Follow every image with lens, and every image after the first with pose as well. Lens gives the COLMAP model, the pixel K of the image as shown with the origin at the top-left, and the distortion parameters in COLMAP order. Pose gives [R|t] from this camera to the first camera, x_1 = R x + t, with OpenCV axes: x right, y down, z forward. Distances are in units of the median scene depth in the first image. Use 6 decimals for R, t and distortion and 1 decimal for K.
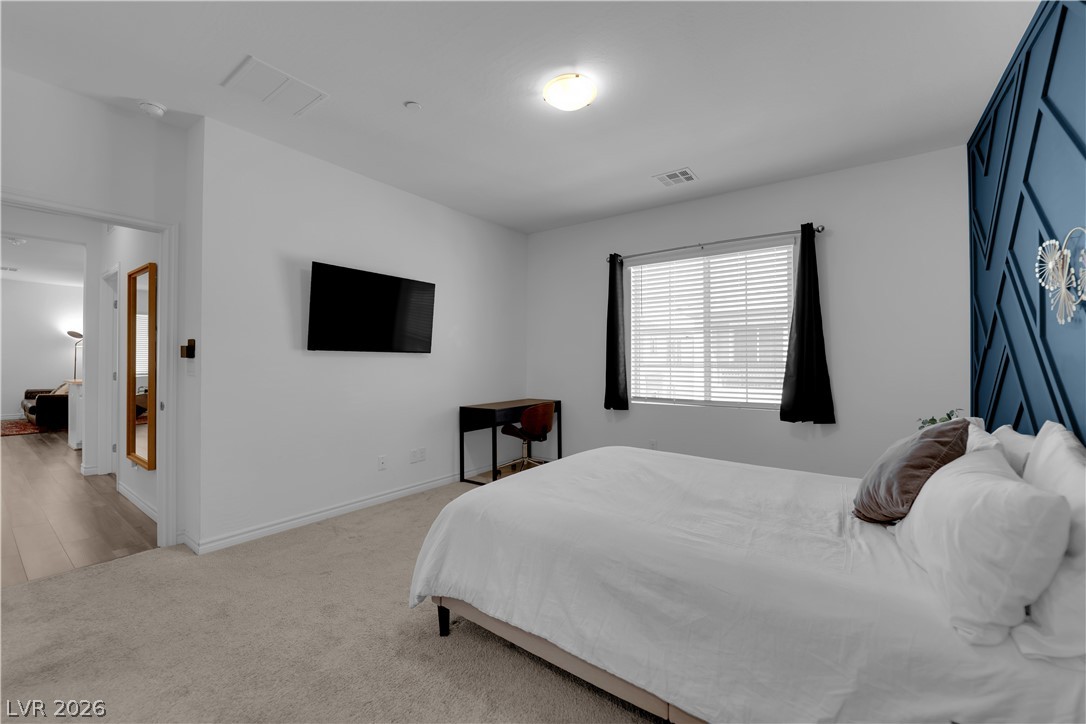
lens RADIAL K [[437.1, 0, 540.1], [0, 437.1, 361.1], [0, 0, 1]] dist [-0.012096, 0.000076]
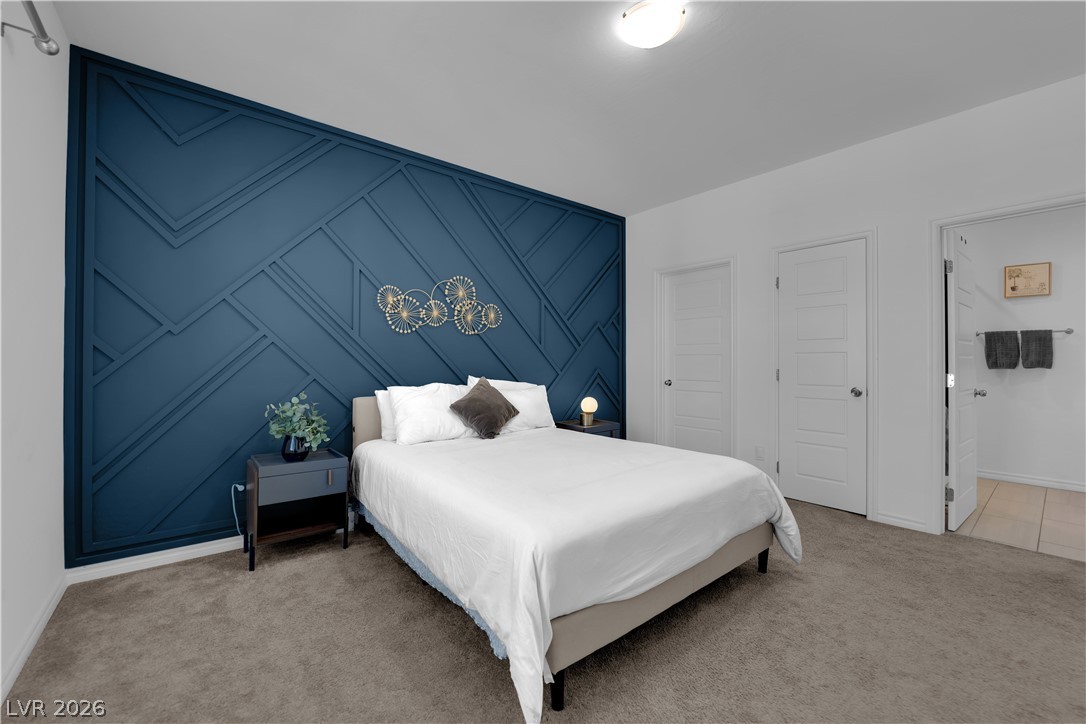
lens RADIAL K [[437.1, 0, 545.6], [0, 437.1, 356.1], [0, 0, 1]] dist [-0.012096, 0.000076]
pose [[-0.966773, -0.000269, 0.255636, 0.027080], [-0.001860, 0.999980, -0.005983, 0.014965], [-0.255630, -0.006260, -0.966754, 1.059082]]
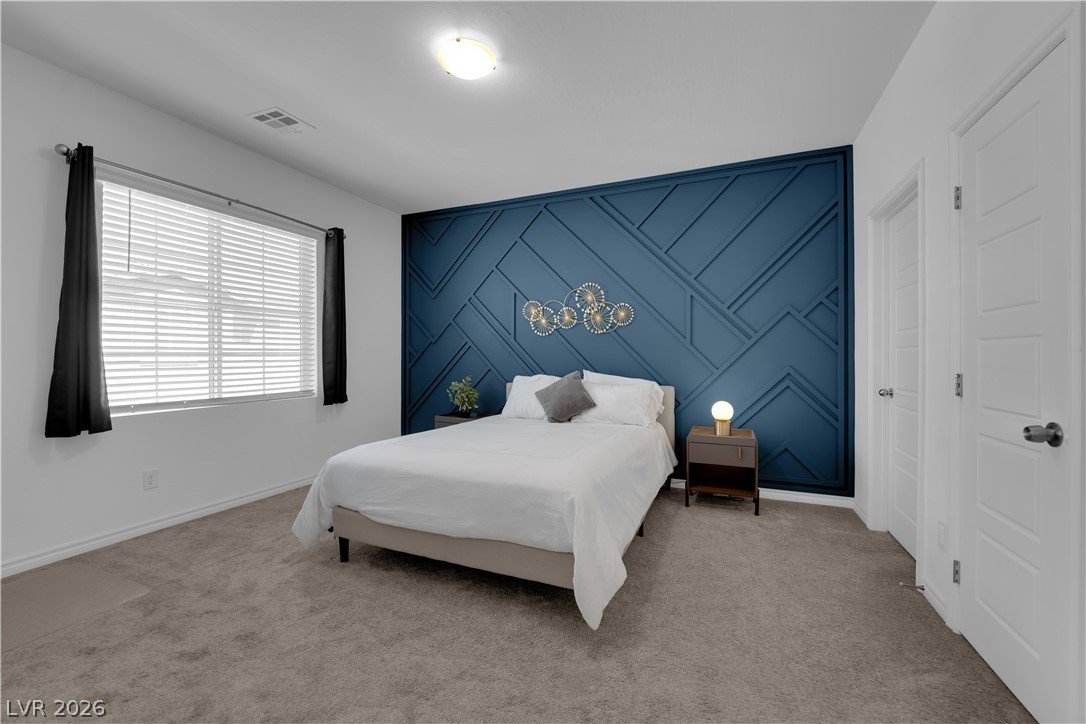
lens RADIAL K [[437.1, 0, 544.0], [0, 437.1, 356.6], [0, 0, 1]] dist [-0.012096, 0.000076]
pose [[-0.223446, -0.001362, 0.974715, -0.508517], [0.003035, 0.999993, 0.002093, 0.016036], [-0.974712, 0.003426, -0.223440, 0.604034]]
